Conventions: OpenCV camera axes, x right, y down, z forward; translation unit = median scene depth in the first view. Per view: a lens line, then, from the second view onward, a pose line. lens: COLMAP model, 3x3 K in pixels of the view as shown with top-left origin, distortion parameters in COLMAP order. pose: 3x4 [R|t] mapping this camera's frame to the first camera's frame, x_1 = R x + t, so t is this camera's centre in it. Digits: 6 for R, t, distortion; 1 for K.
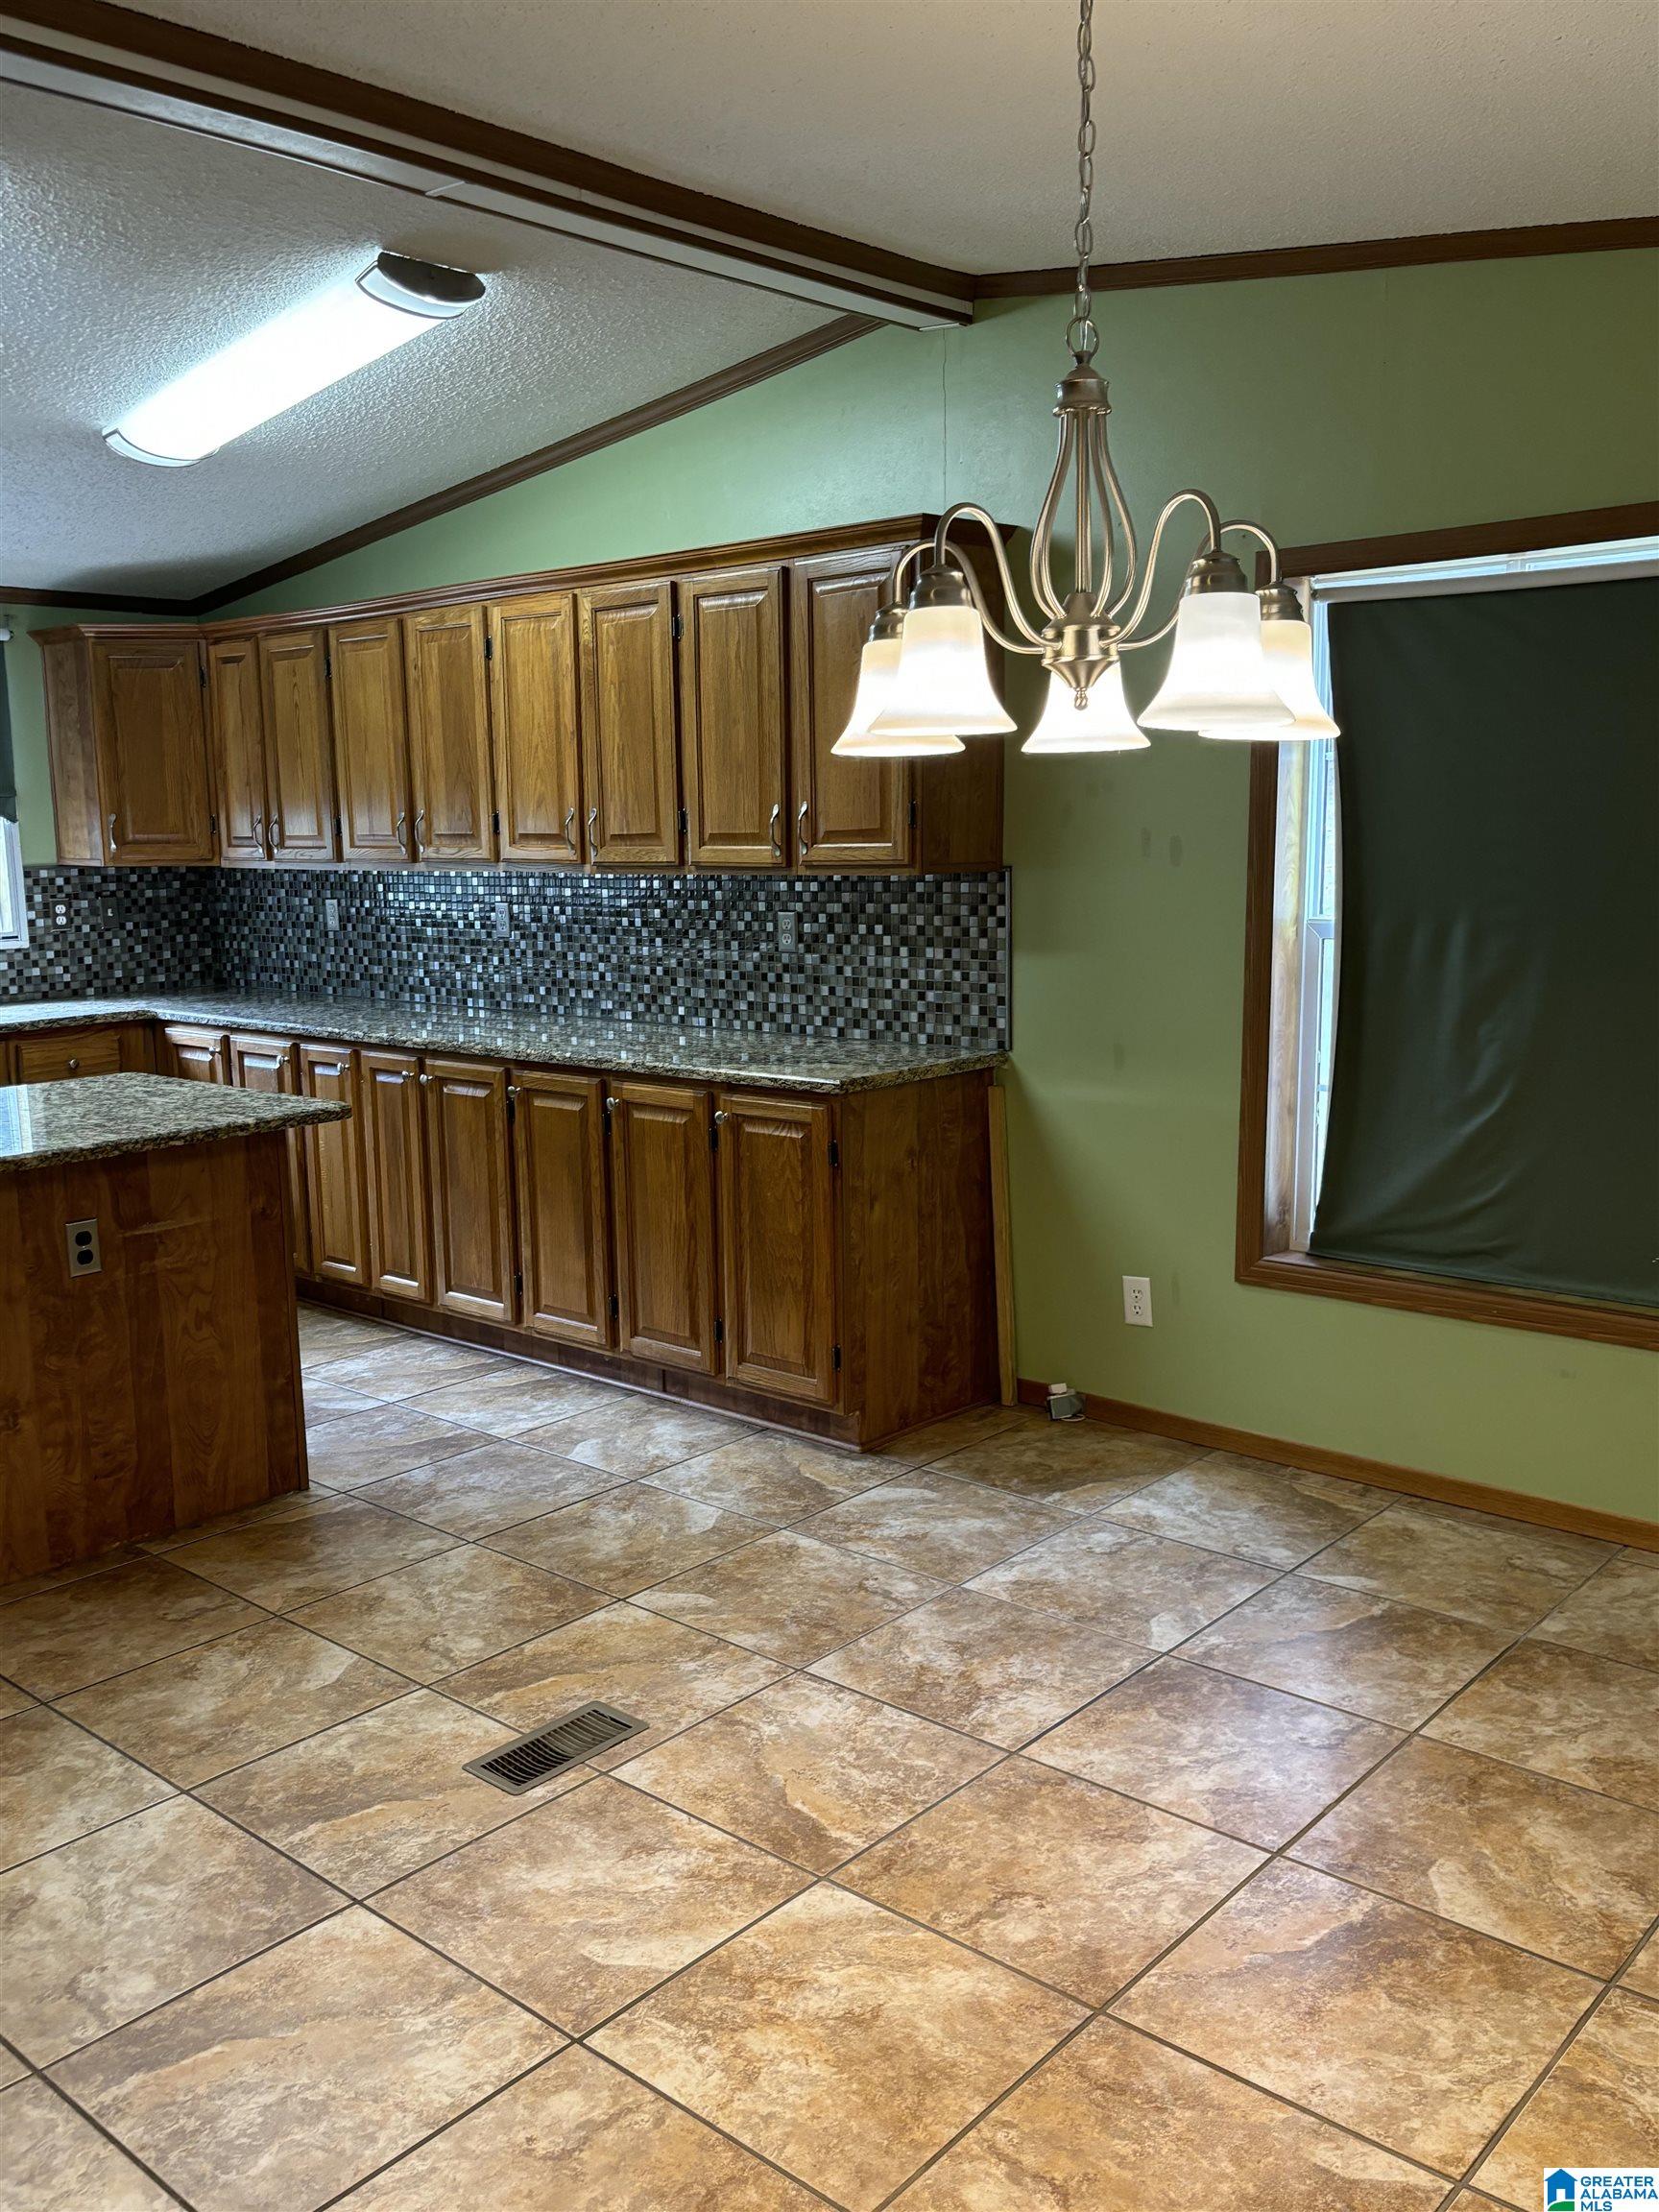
lens RADIAL K [[1883.1, 0, 811.2], [0, 1883.1, 1104.7], [0, 0, 1]] dist [0.046300, -0.040206]
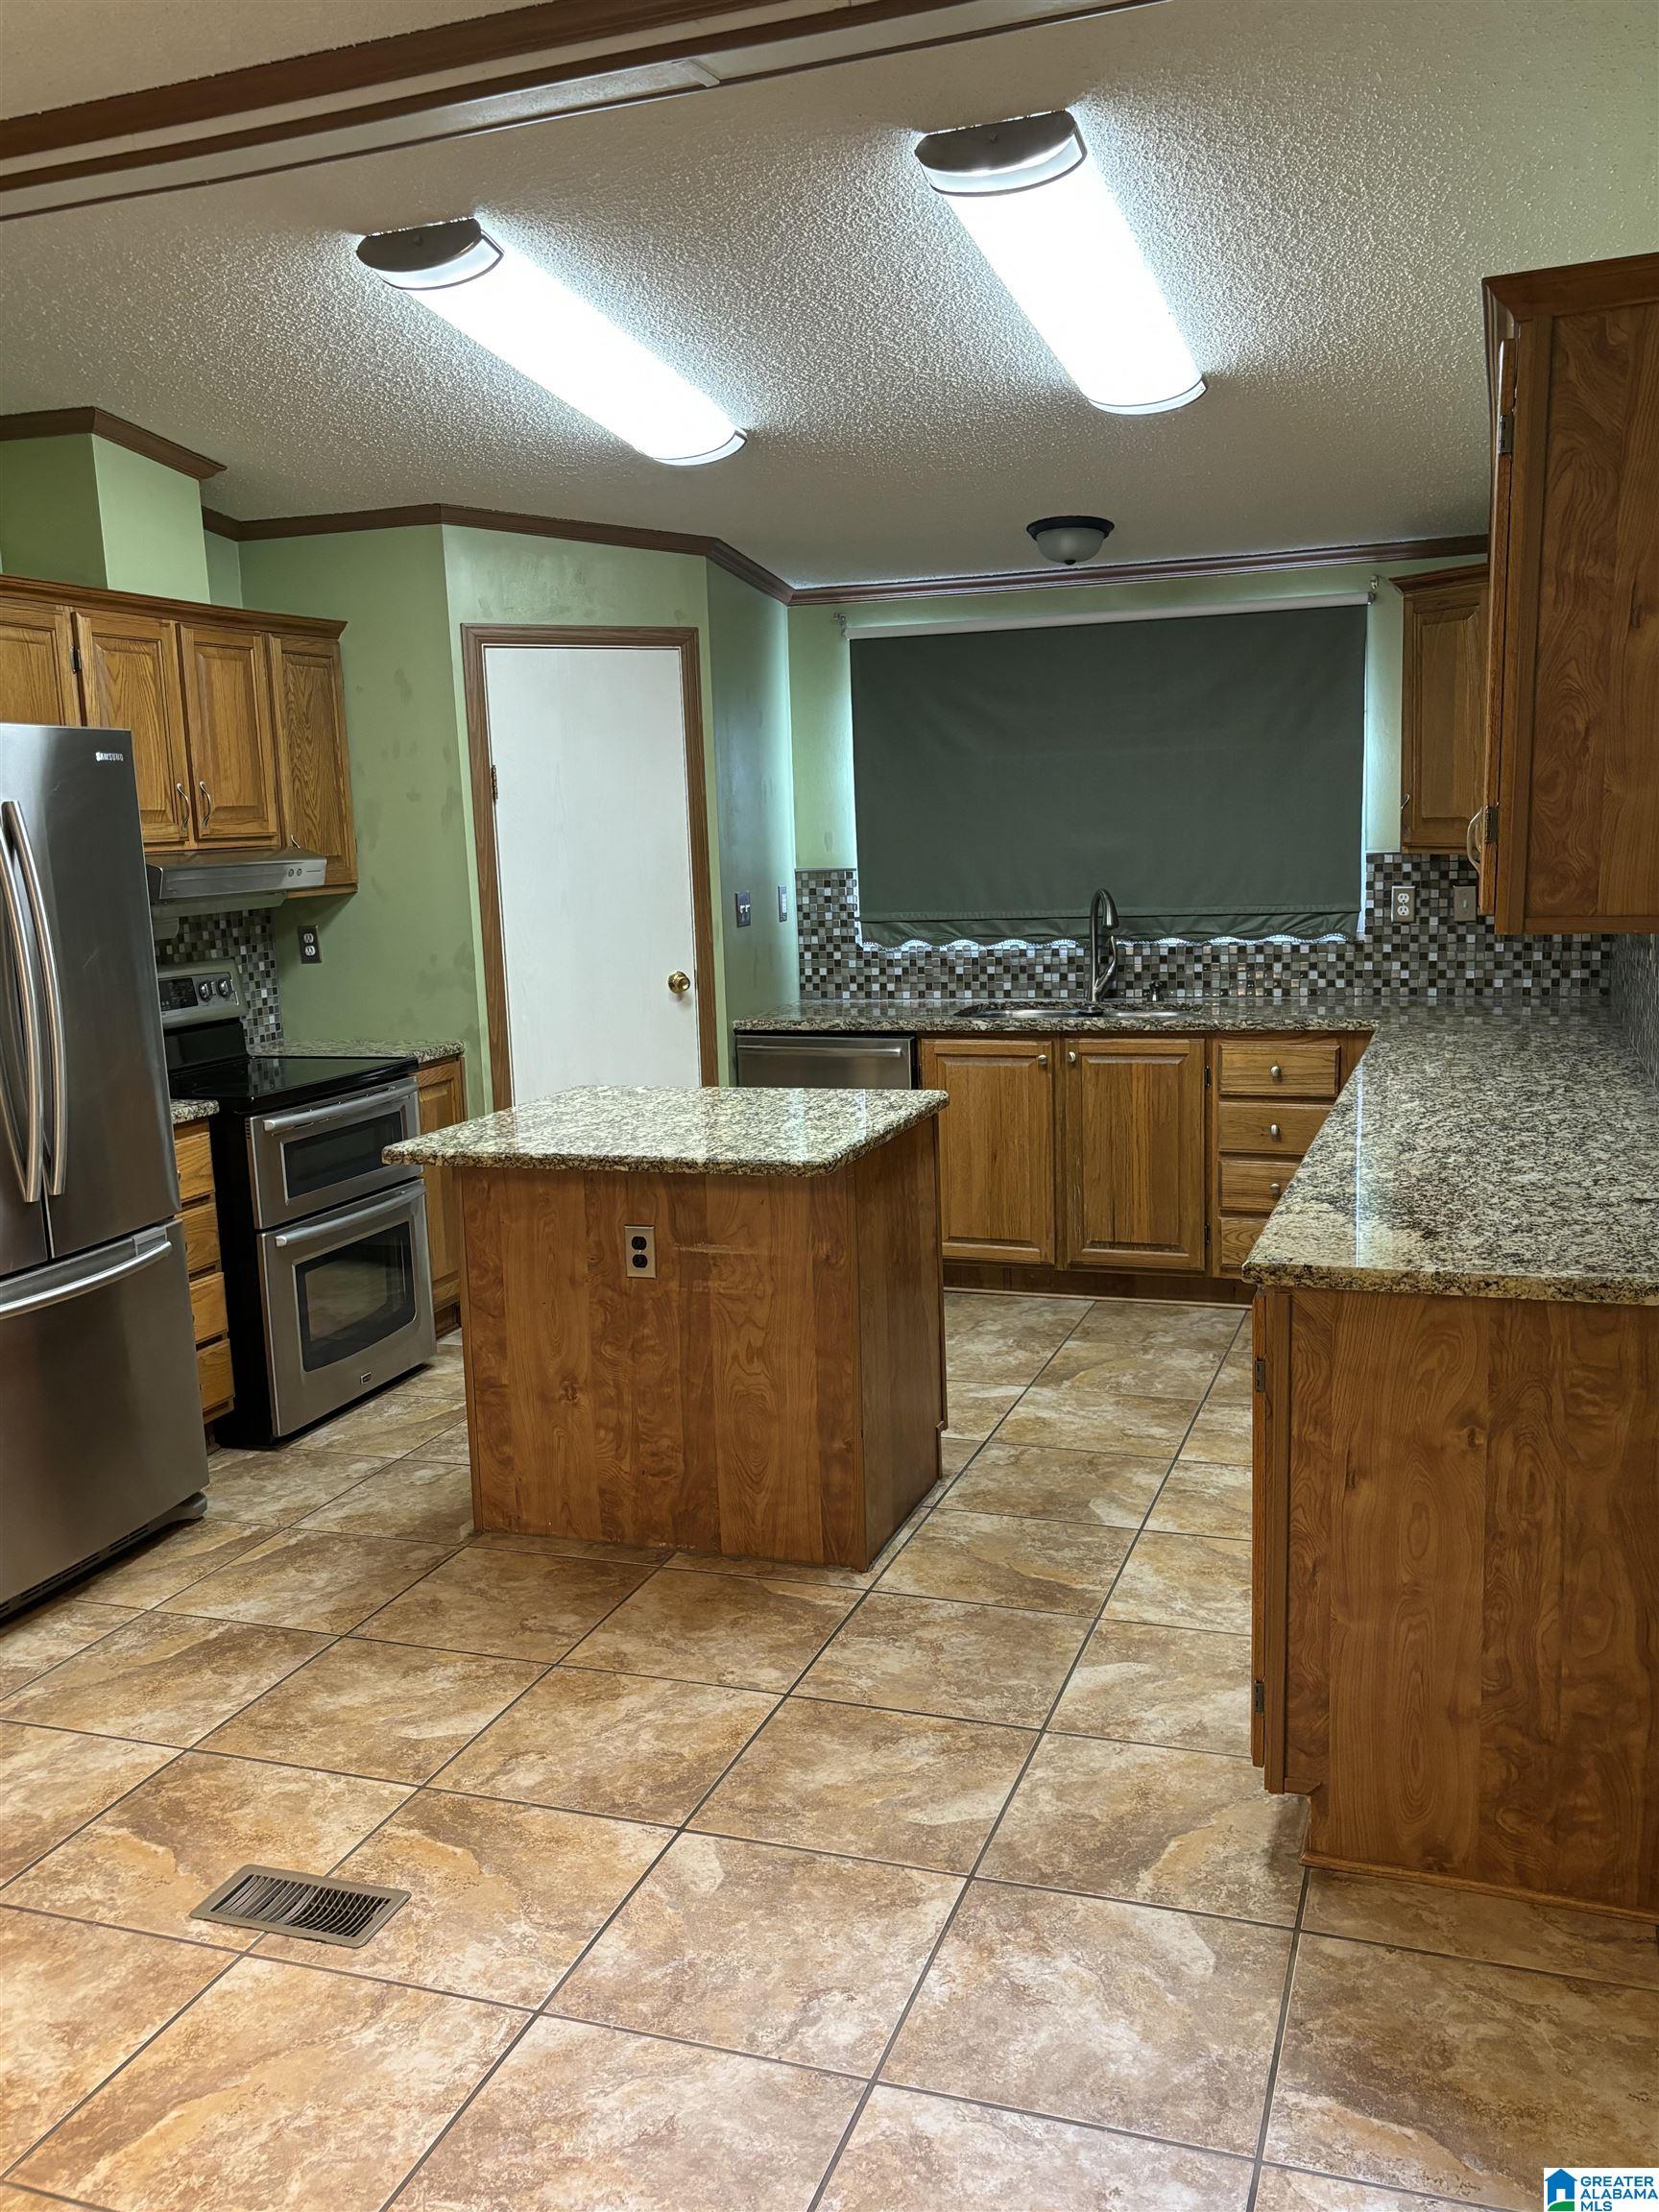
lens RADIAL K [[1883.1, 0, 811.2], [0, 1883.1, 1104.7], [0, 0, 1]] dist [0.046300, -0.040206]
pose [[0.365086, 0.148220, -0.919099, 0.551131], [-0.113867, 0.986942, 0.113931, -0.124293], [0.923984, 0.063060, 0.377196, 0.659643]]
